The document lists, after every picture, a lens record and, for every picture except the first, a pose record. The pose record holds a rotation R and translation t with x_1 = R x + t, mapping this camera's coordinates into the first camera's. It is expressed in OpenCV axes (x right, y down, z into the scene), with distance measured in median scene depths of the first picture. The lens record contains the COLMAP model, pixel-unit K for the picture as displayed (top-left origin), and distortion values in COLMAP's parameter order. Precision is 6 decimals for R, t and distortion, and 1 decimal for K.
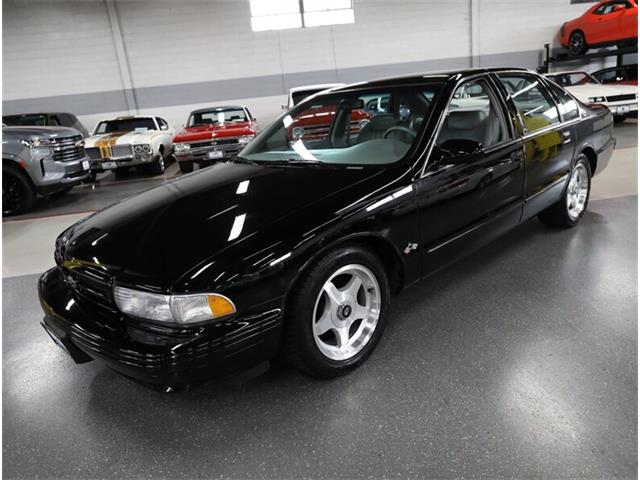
lens RADIAL K [[456.2, 0, 335.5], [0, 456.2, 246.9], [0, 0, 1]] dist [0.005309, -0.000397]
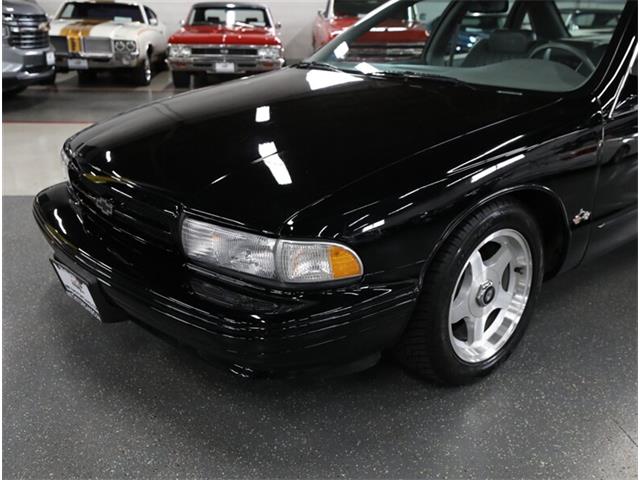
lens RADIAL K [[610.2, 0, 350.5], [0, 610.2, 247.6], [0, 0, 1]] dist [0.034109, 0.000000]
pose [[0.992835, 0.119481, -0.001536, -0.144569], [-0.119222, 0.991376, 0.054396, 0.032417], [0.008022, -0.053823, 0.998518, 0.049974]]
